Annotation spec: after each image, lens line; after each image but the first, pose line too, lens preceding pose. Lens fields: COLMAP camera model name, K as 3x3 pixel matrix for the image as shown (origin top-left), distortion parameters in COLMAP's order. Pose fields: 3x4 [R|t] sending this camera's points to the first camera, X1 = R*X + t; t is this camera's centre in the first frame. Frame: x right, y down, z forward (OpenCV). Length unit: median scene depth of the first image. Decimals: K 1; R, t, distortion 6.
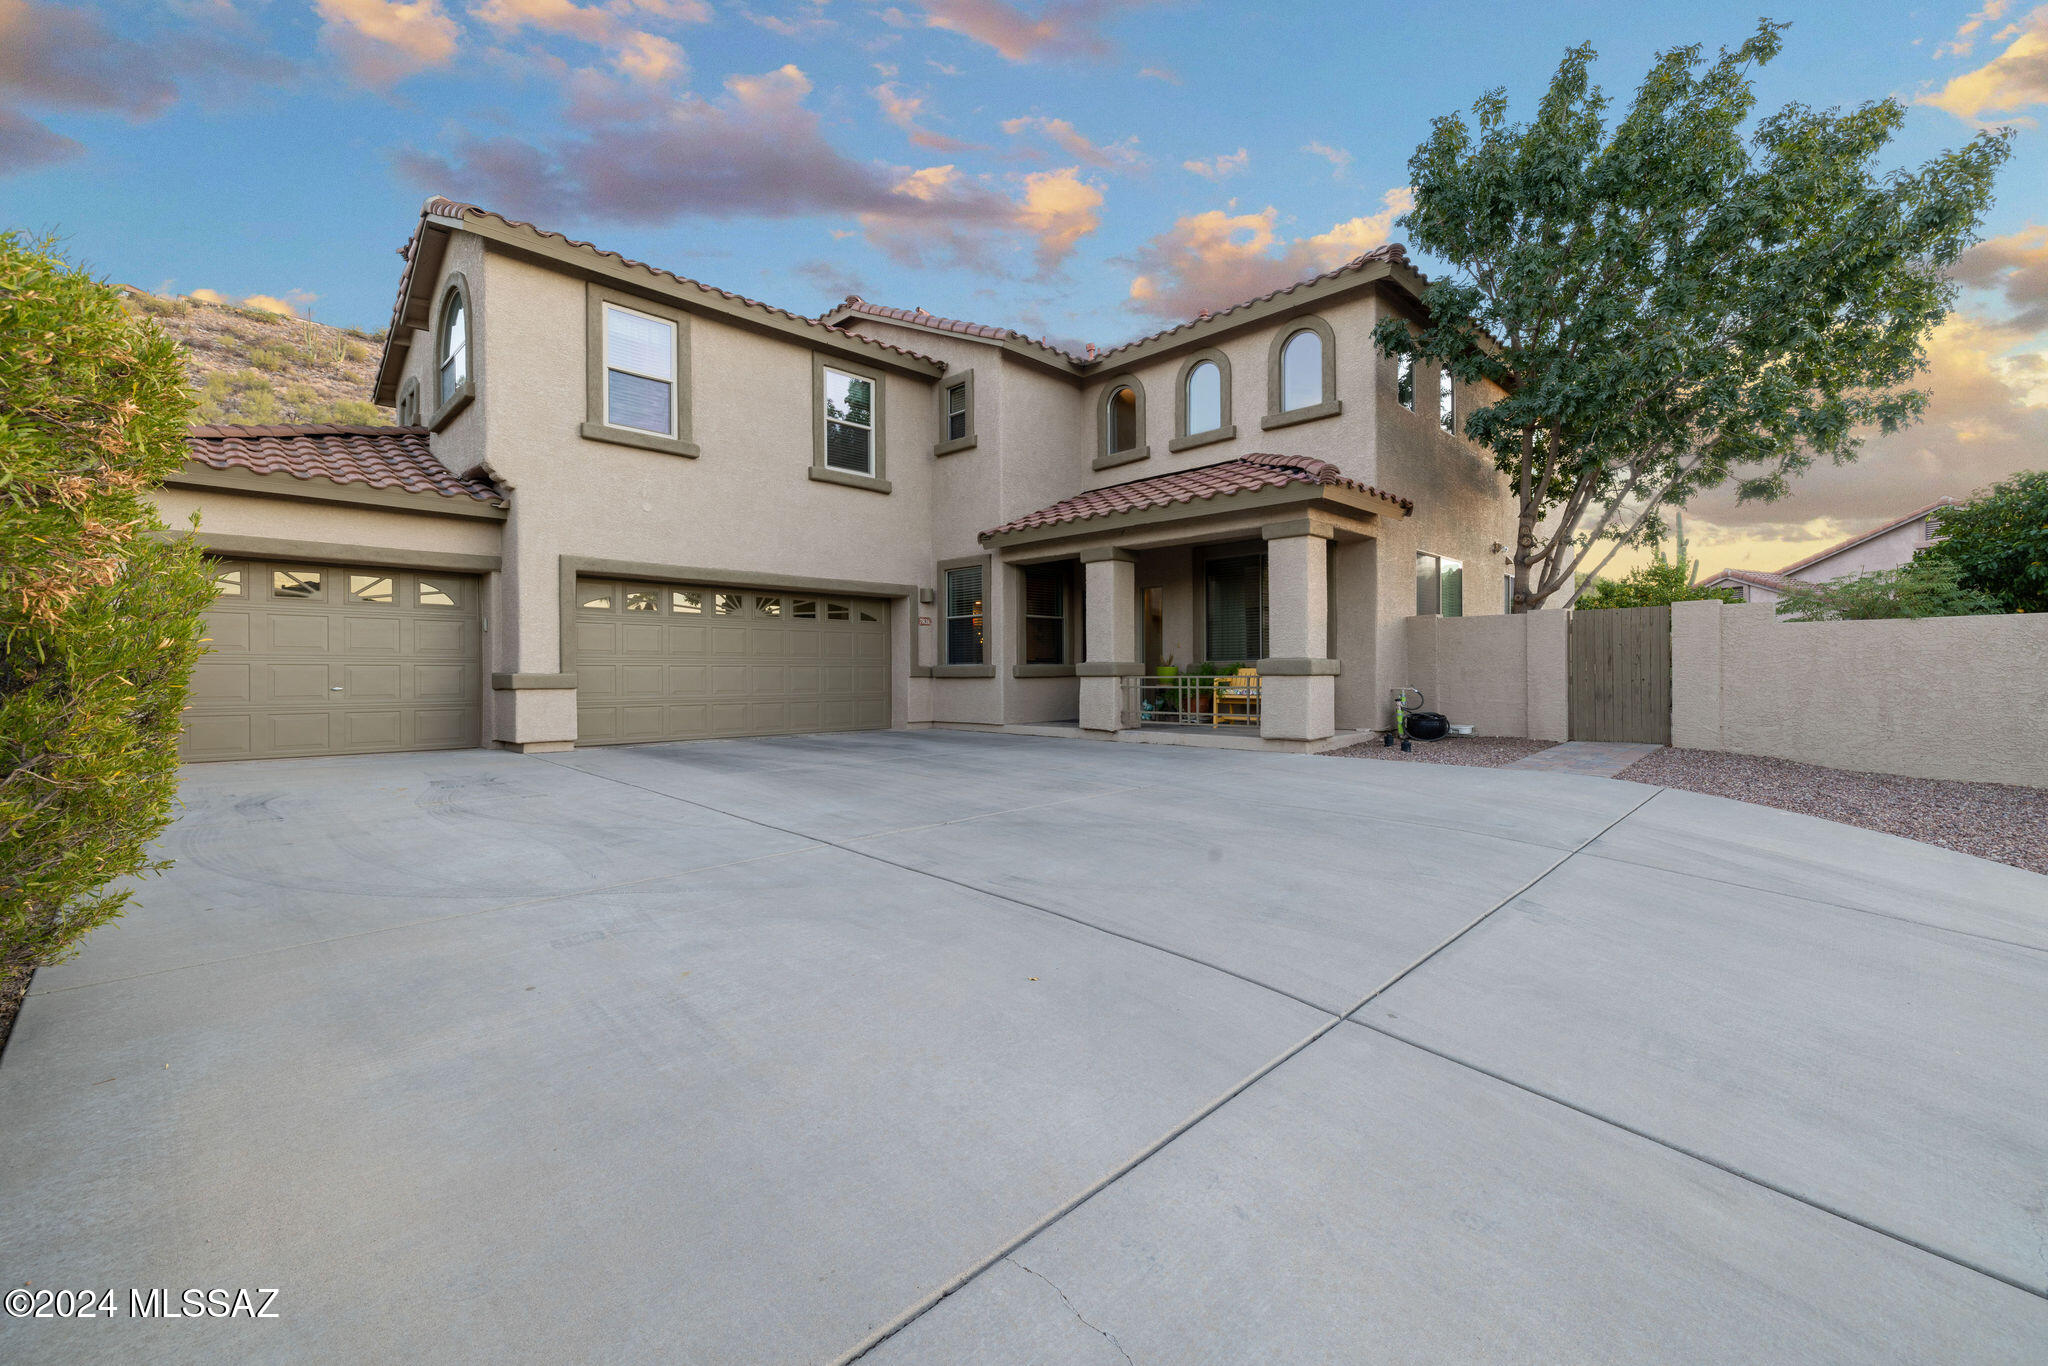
lens RADIAL K [[860.6, 0, 1024.0], [0, 860.6, 683.0], [0, 0, 1]] dist [-0.000604, -0.000263]
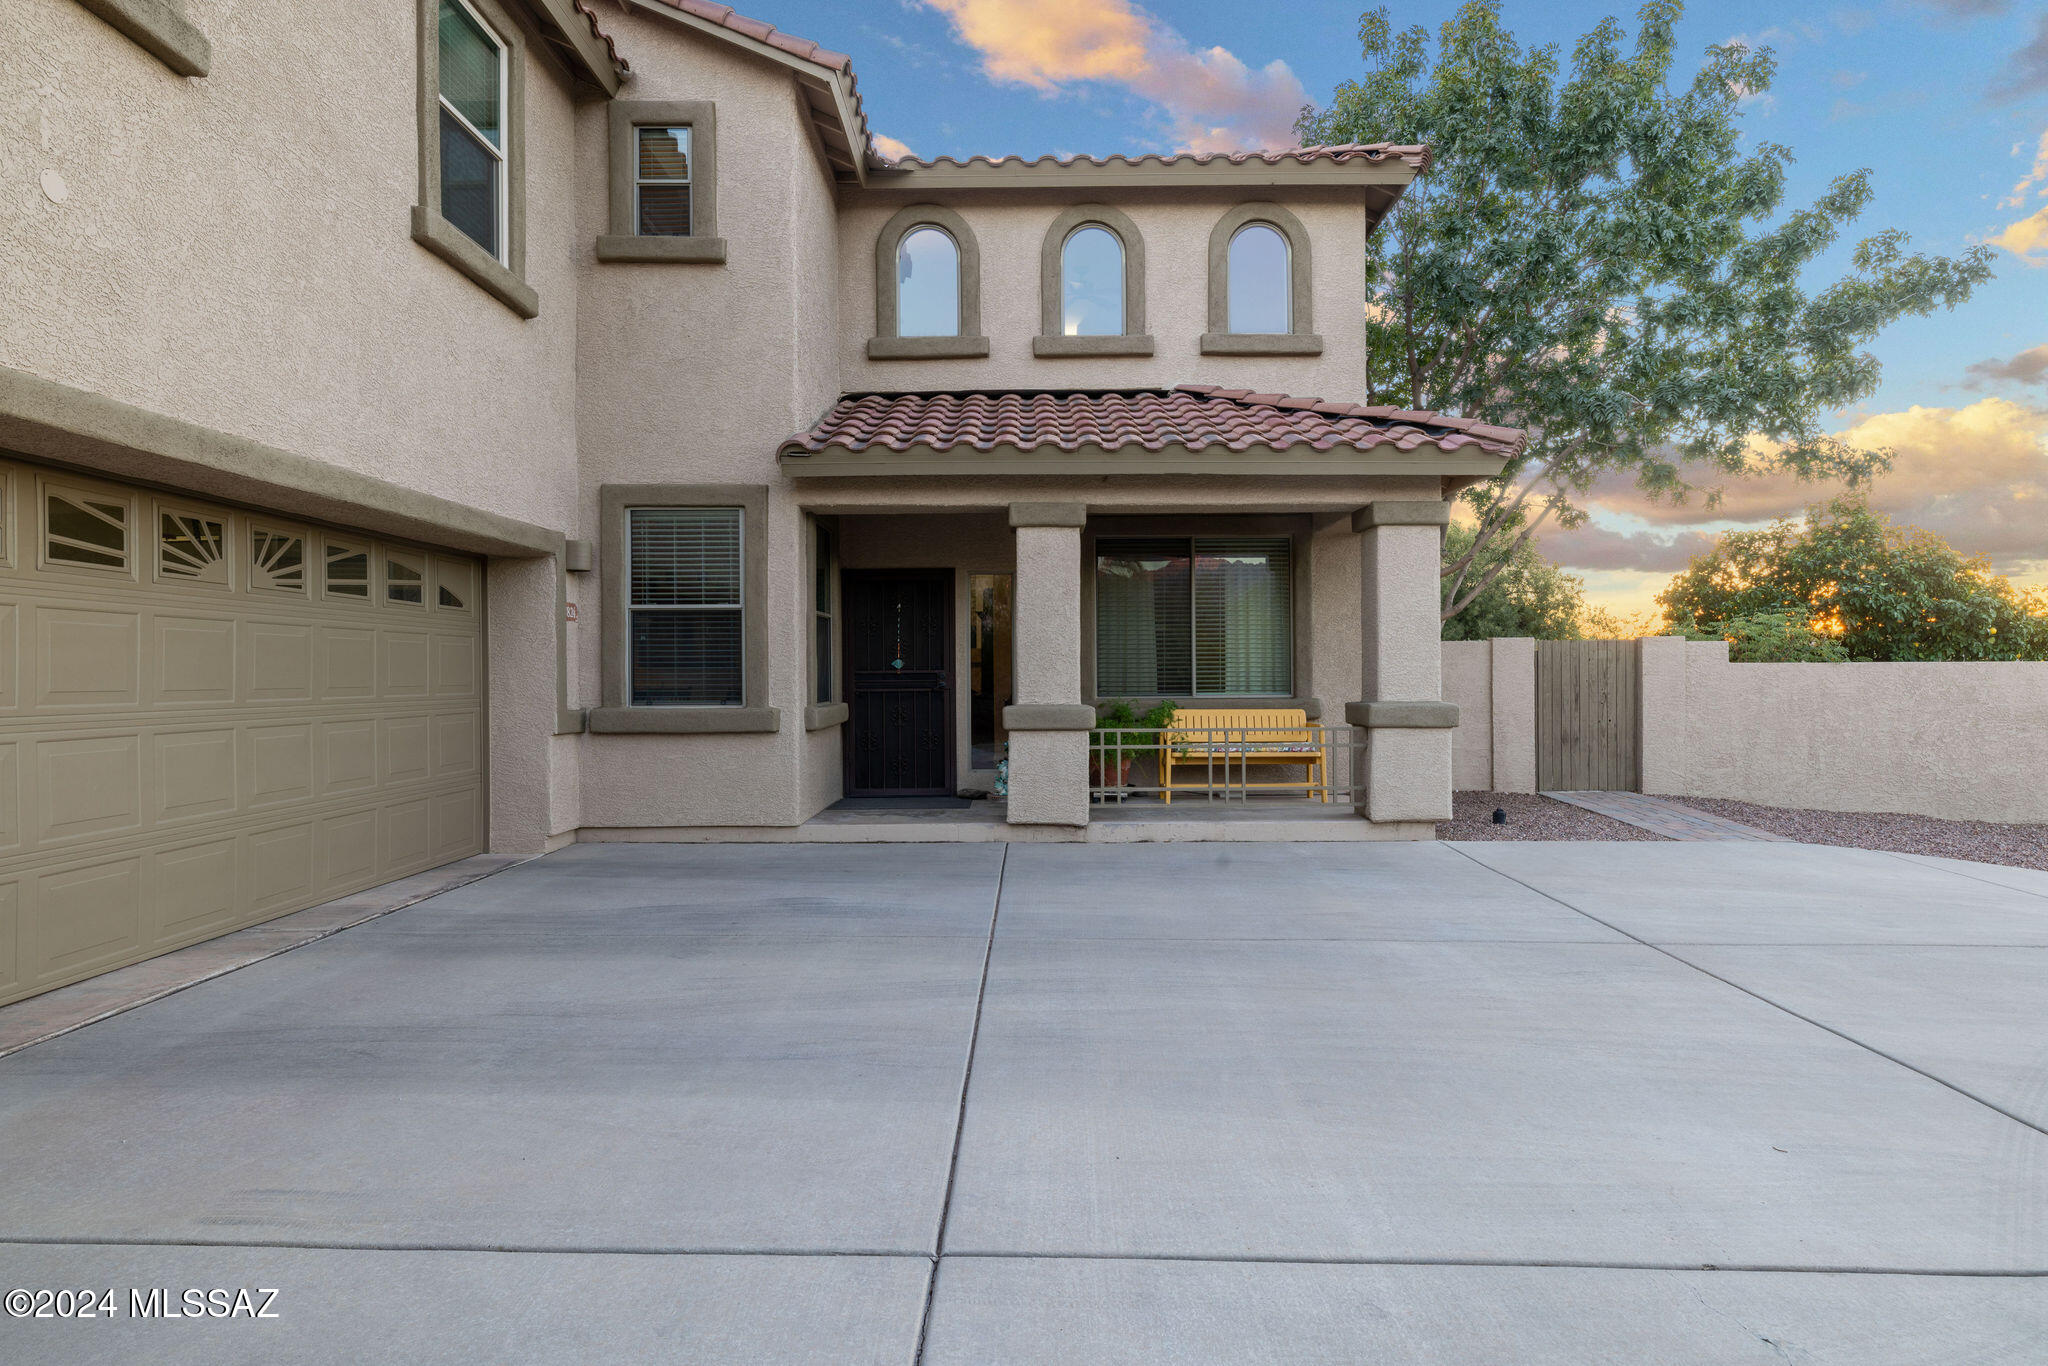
lens RADIAL K [[1129.5, 0, 1024.0], [0, 1129.5, 683.0], [0, 0, 1]] dist [-0.004443, -0.000800]
pose [[0.701229, -0.003861, 0.712925, -0.434136], [0.007862, 0.999966, -0.002318, -0.035283], [-0.712893, 0.007230, 0.701236, 0.470355]]
